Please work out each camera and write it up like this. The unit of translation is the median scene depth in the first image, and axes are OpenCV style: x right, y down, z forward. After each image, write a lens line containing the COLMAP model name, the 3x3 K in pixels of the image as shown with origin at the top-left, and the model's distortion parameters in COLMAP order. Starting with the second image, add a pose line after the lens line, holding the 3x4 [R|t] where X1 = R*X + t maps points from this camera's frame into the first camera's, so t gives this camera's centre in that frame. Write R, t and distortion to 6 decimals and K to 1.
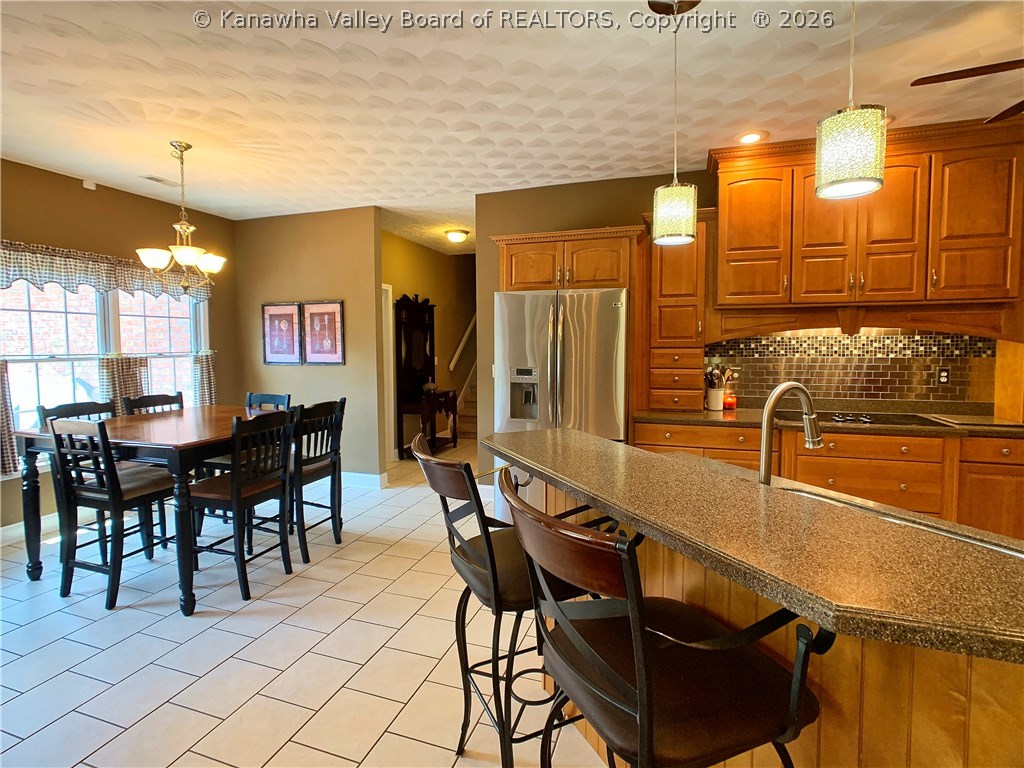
lens RADIAL K [[507.9, 0, 505.5], [0, 507.9, 365.5], [0, 0, 1]] dist [-0.012107, 0.001043]
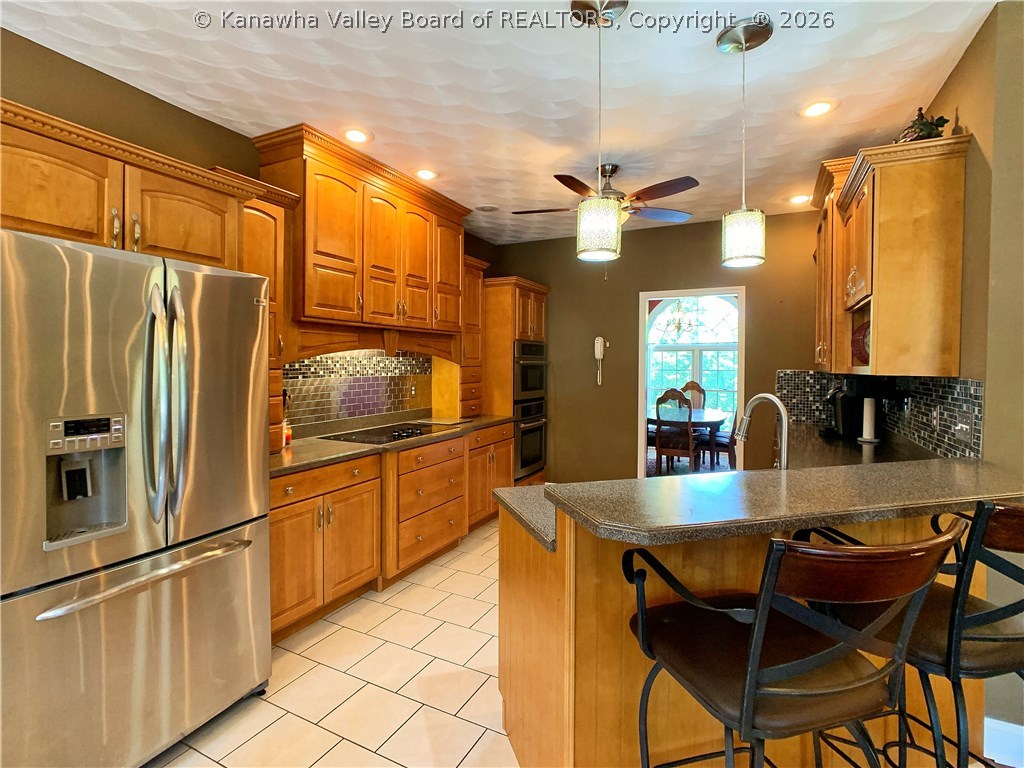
lens RADIAL K [[507.9, 0, 505.5], [0, 507.9, 365.5], [0, 0, 1]] dist [-0.012107, 0.001043]
pose [[0.140243, -0.000862, 0.990117, -0.343487], [0.038913, 0.999232, -0.004642, -0.023957], [-0.989352, 0.039179, 0.140169, 0.573524]]
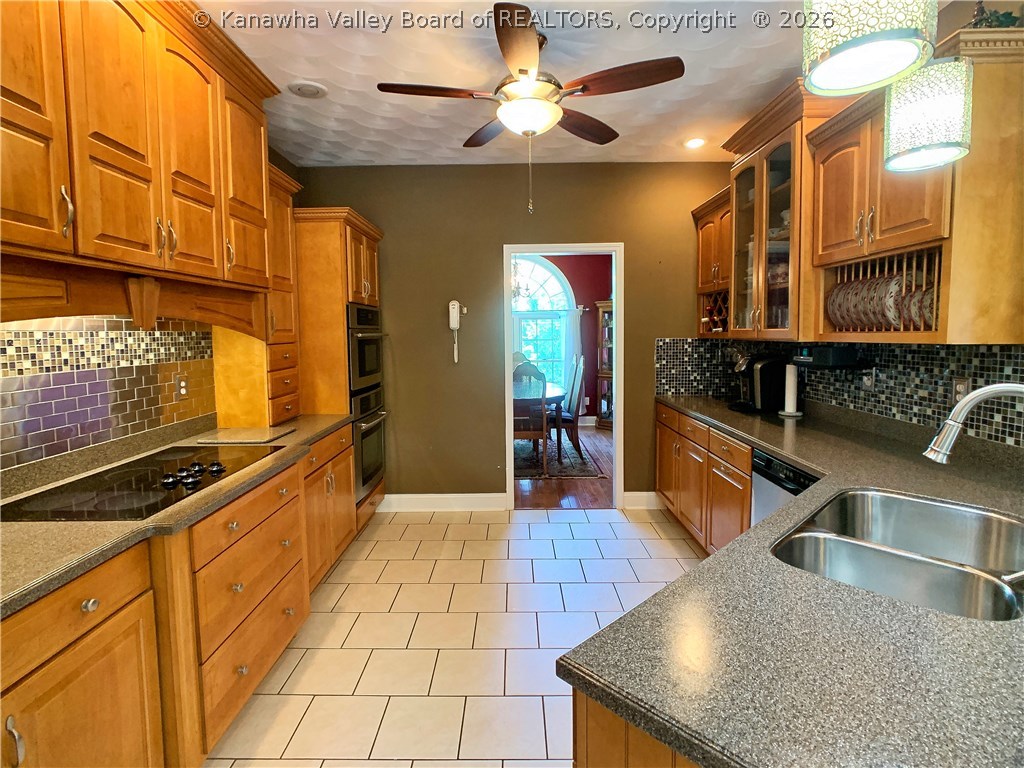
lens RADIAL K [[507.9, 0, 505.5], [0, 507.9, 365.5], [0, 0, 1]] dist [-0.012107, 0.001043]
pose [[-0.318761, -0.054221, 0.946283, 0.025953], [0.057172, 0.995445, 0.076296, -0.037715], [-0.946109, 0.078422, -0.314209, 0.761383]]
